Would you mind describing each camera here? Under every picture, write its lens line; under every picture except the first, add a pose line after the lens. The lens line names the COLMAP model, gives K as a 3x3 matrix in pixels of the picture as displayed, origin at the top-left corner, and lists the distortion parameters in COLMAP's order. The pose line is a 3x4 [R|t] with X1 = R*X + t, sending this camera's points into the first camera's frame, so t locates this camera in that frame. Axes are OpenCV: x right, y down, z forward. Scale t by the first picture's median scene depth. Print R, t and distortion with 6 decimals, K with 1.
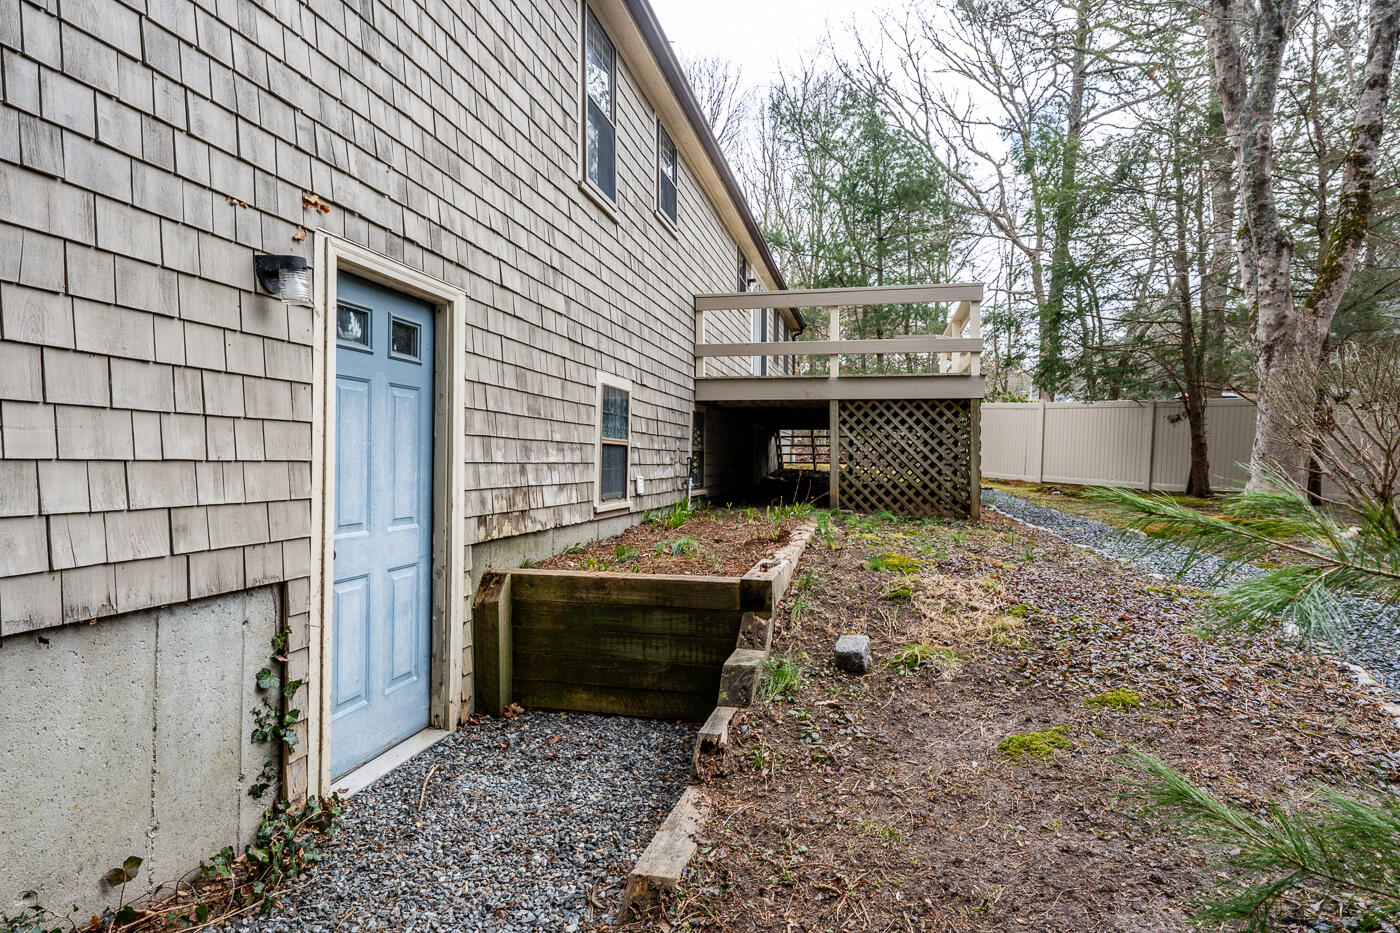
lens RADIAL K [[763.1, 0, 700.1], [0, 763.1, 466.7], [0, 0, 1]] dist [-0.005225, -0.000277]
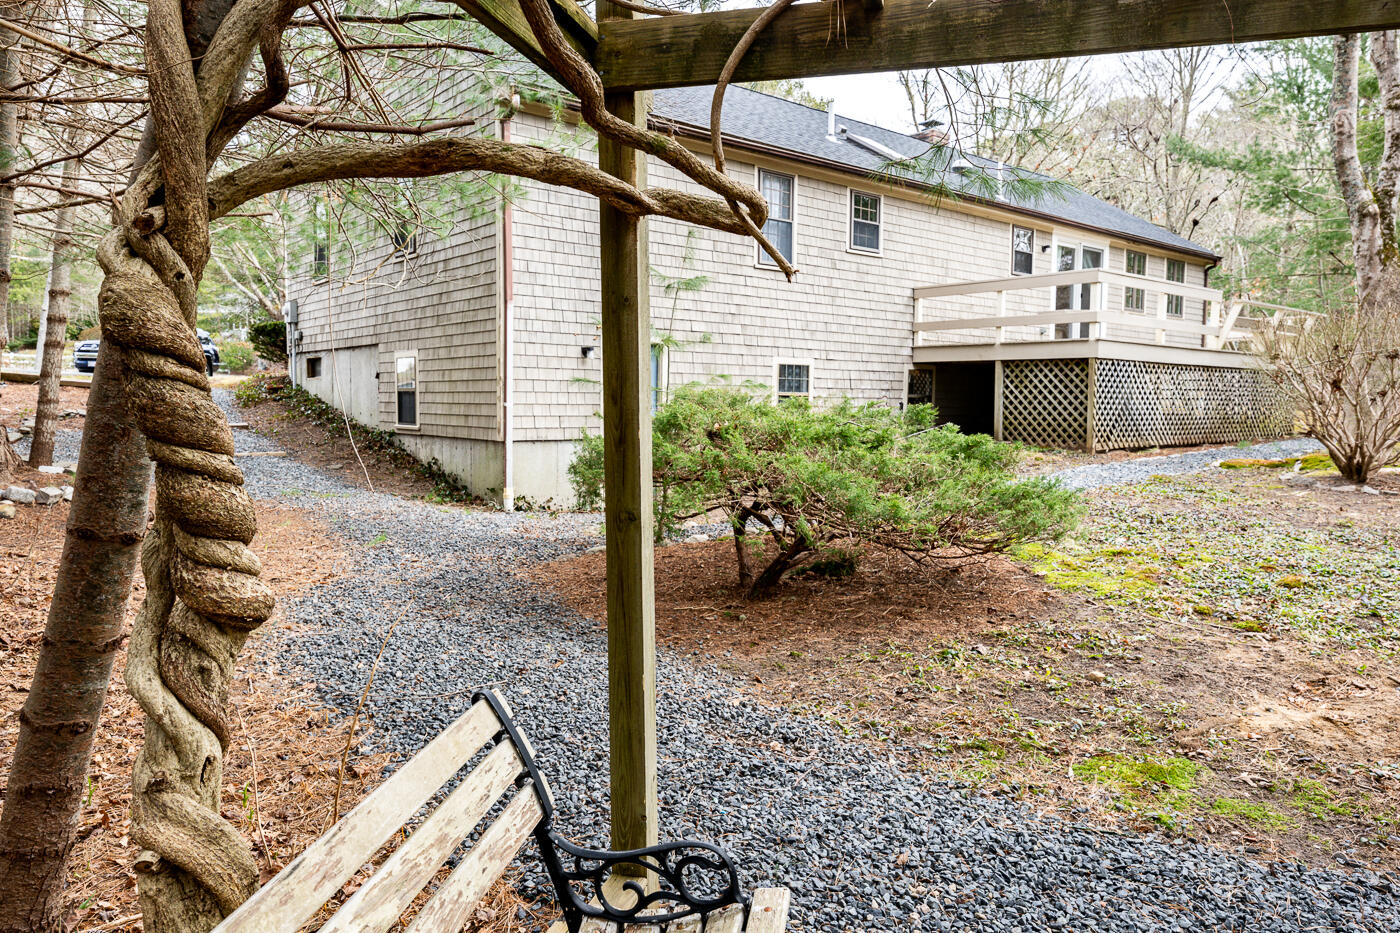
lens RADIAL K [[964.5, 0, 701.4], [0, 964.5, 469.7], [0, 0, 1]] dist [-0.001798, 0.002327]
pose [[0.793171, 0.044246, -0.607390, 0.820859], [-0.007487, 0.997990, 0.062924, 0.002880], [0.608953, -0.045362, 0.791908, -0.708844]]
